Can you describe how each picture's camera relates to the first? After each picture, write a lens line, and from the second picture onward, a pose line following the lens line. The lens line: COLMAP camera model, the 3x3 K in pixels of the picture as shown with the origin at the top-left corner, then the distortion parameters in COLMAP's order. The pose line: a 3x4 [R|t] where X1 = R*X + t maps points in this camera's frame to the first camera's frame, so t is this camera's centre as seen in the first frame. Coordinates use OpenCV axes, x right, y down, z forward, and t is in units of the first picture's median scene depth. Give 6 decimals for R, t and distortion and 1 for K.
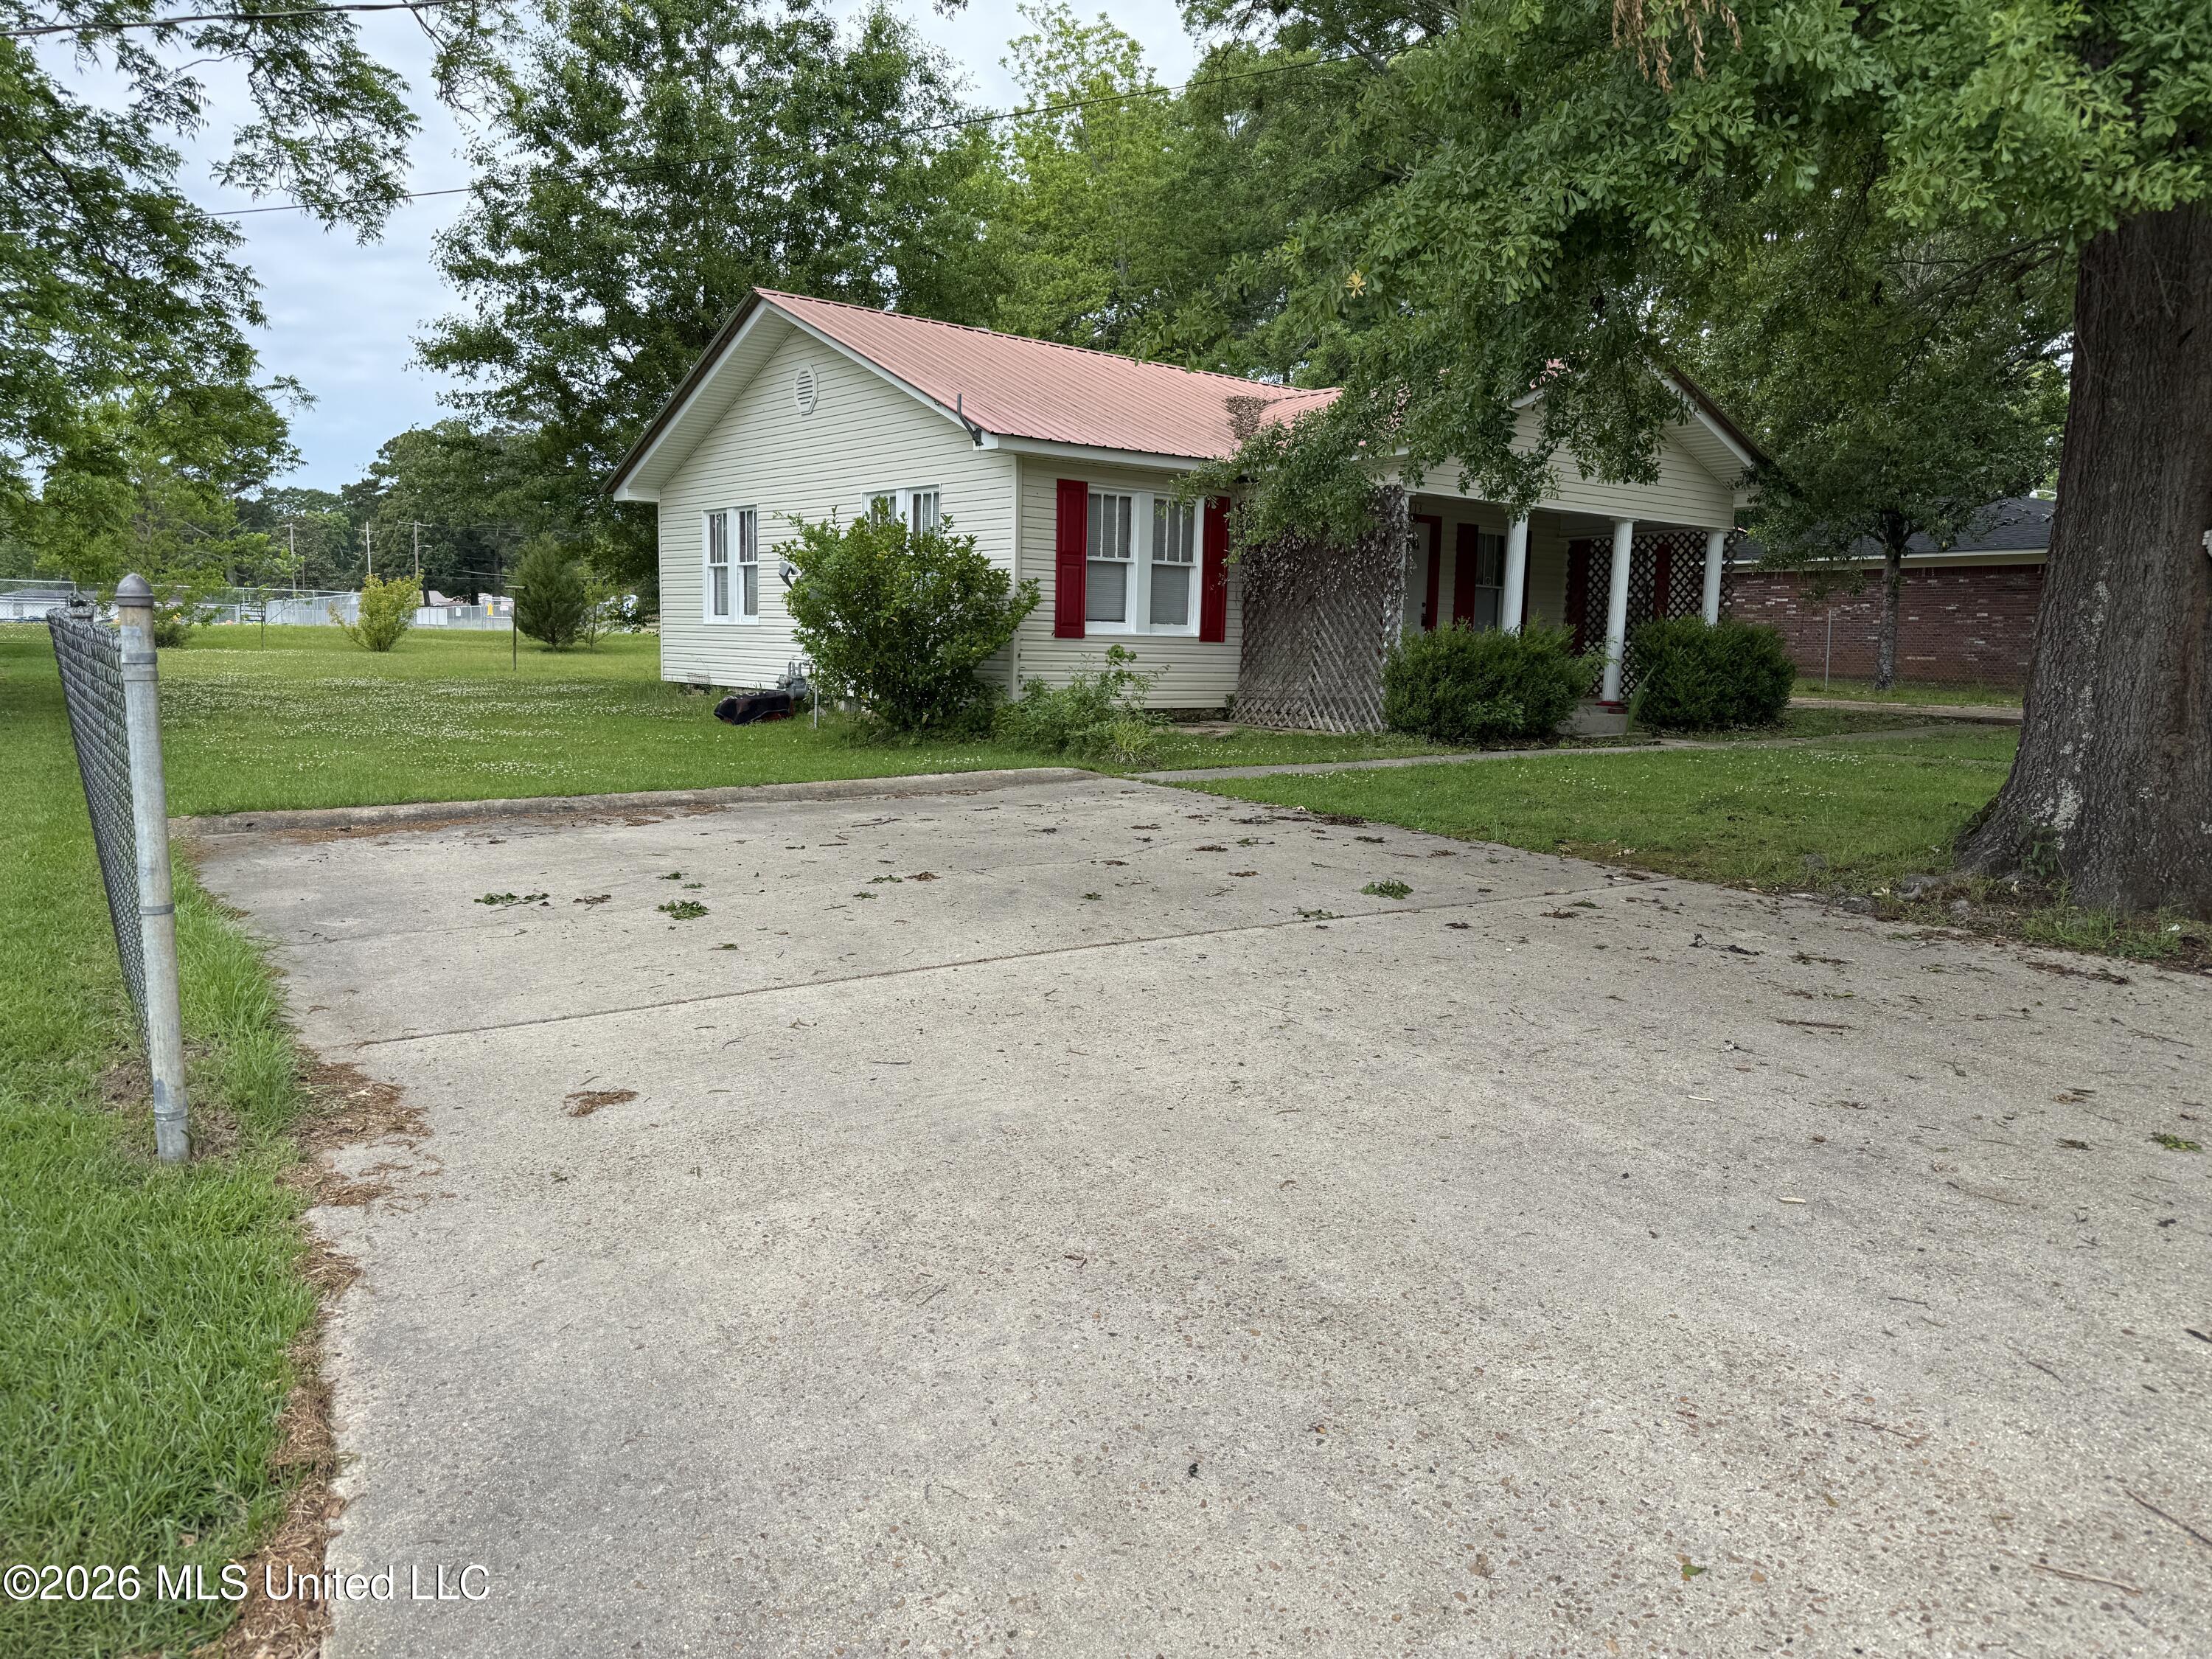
lens RADIAL K [[1478.5, 0, 1106.0], [0, 1478.5, 829.5], [0, 0, 1]] dist [0.005306, 0.001225]
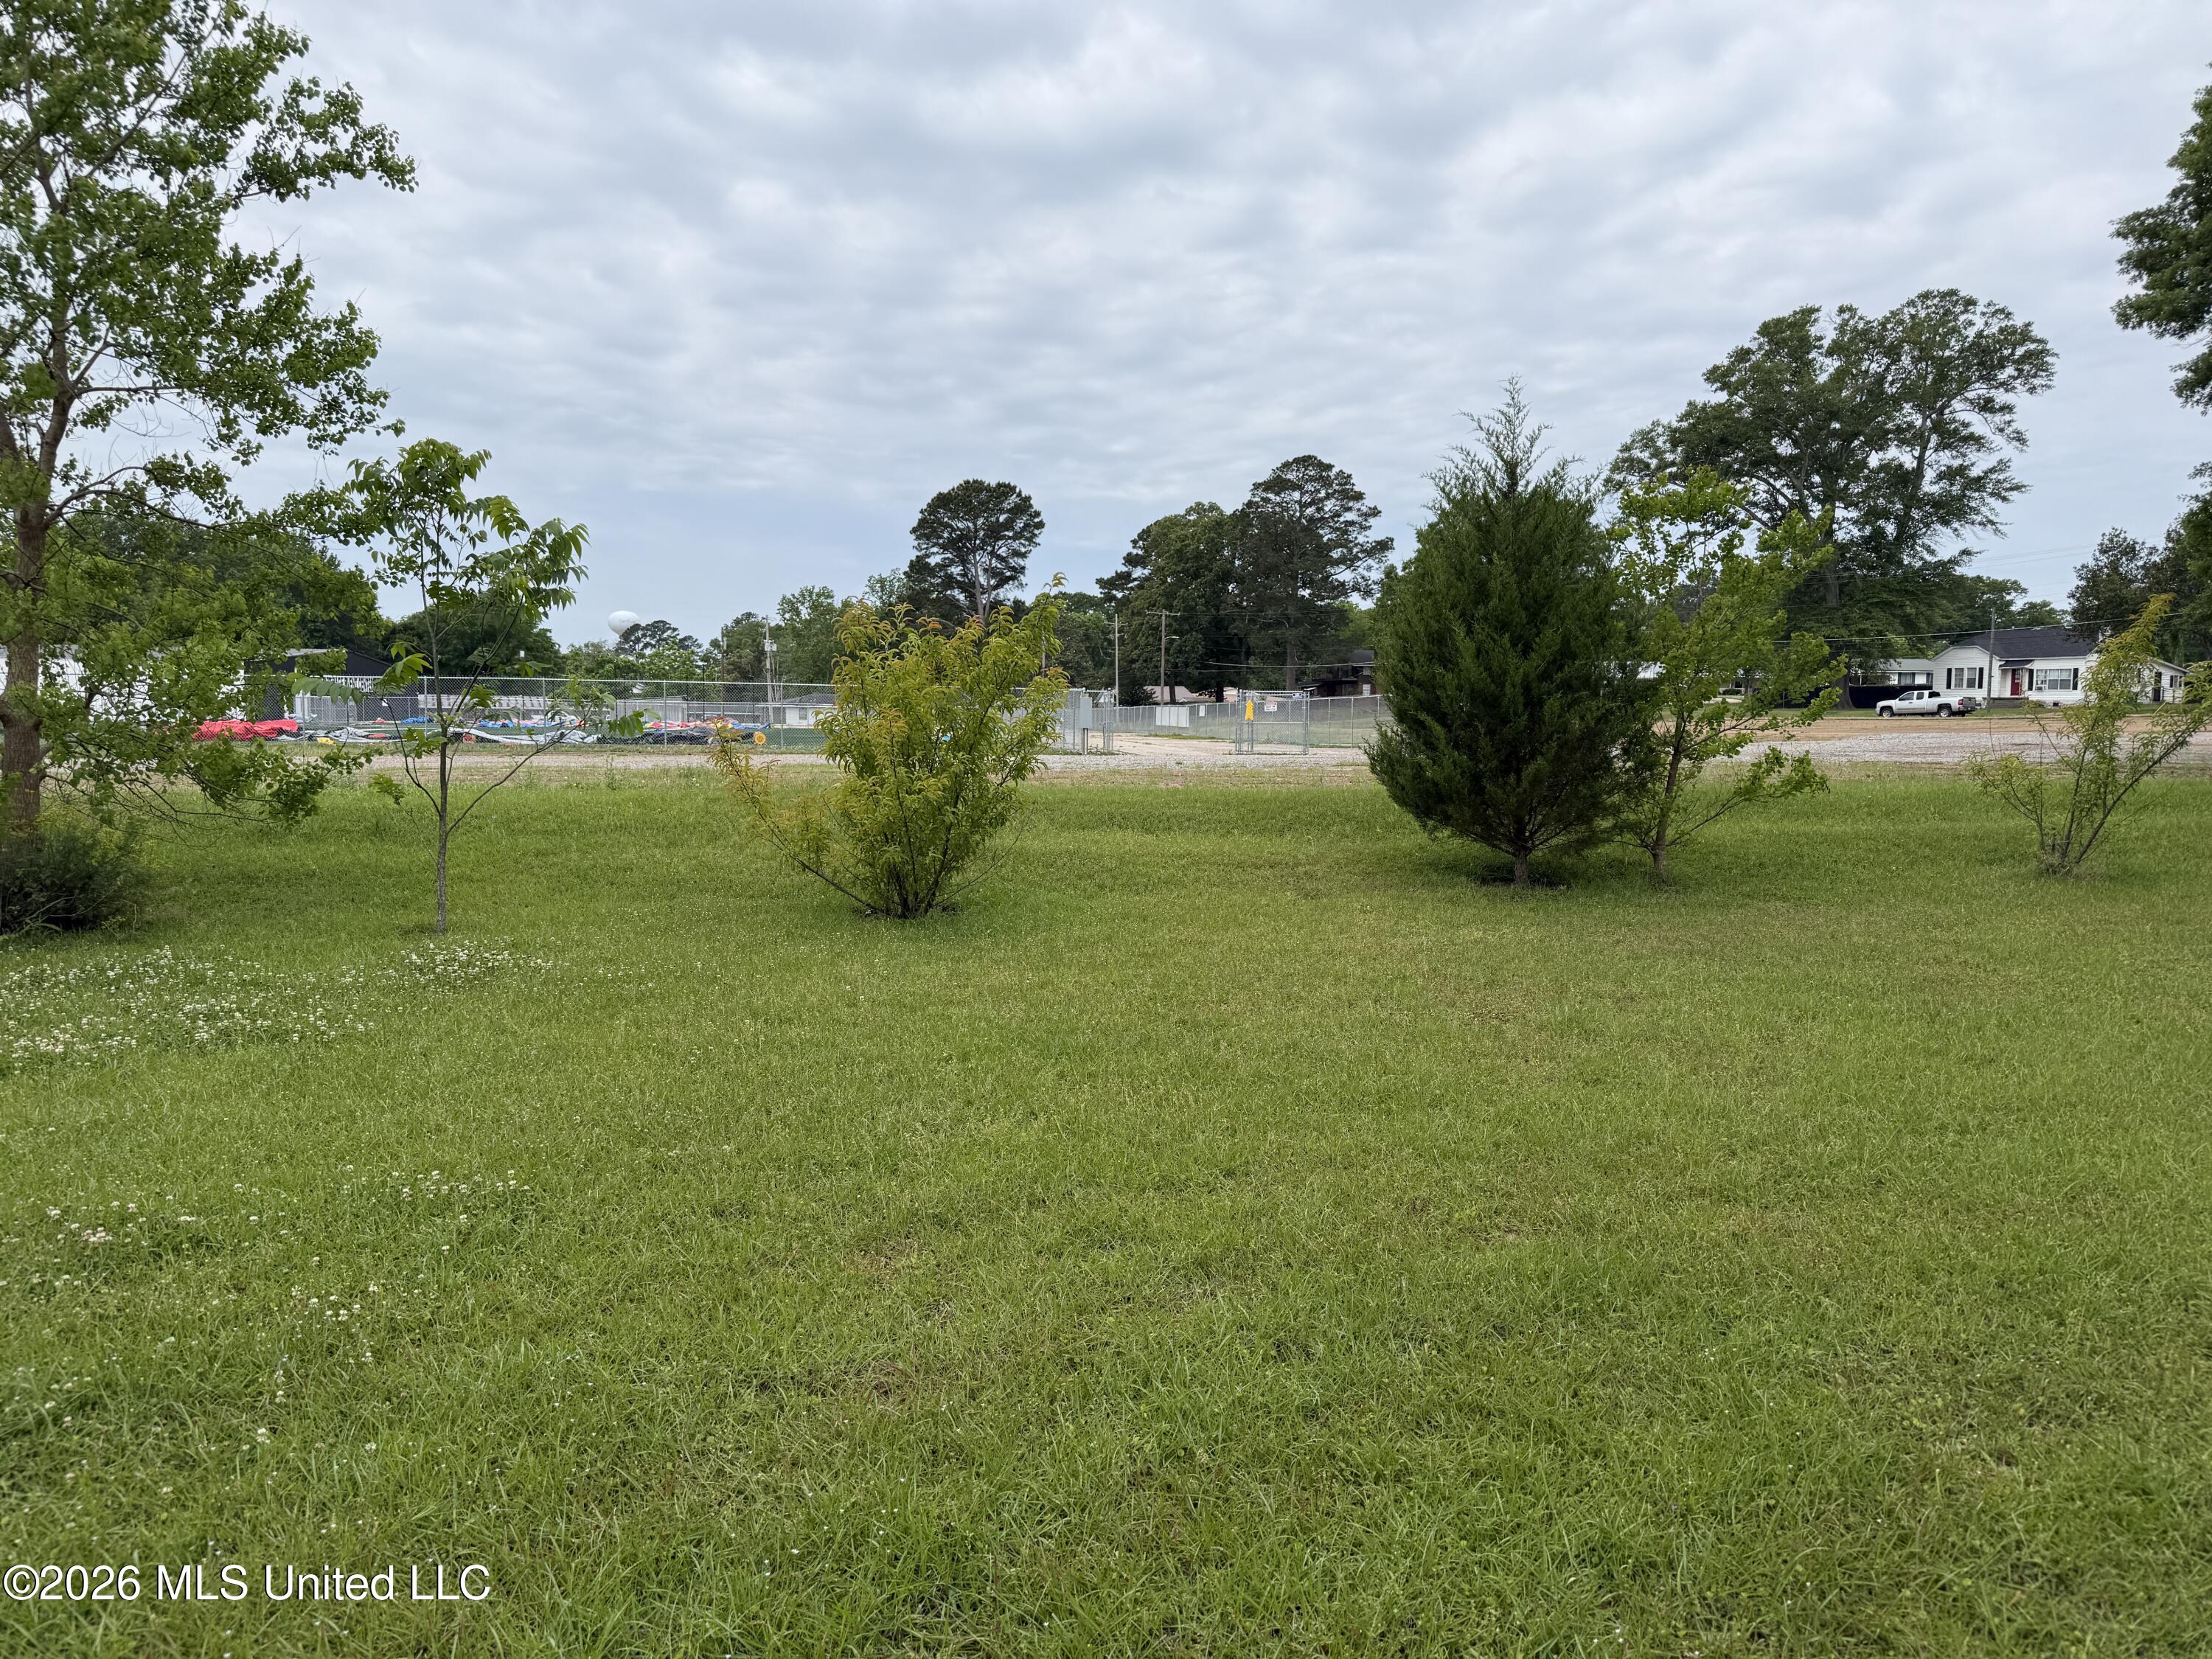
lens RADIAL K [[1580.5, 0, 1106.0], [0, 1580.5, 829.5], [0, 0, 1]] dist [0.000879, -0.001815]
pose [[0.891435, 0.014281, -0.452924, -0.059879], [-0.043452, 0.997591, -0.054067, -0.021404], [0.451061, 0.067878, 0.889908, 0.137153]]
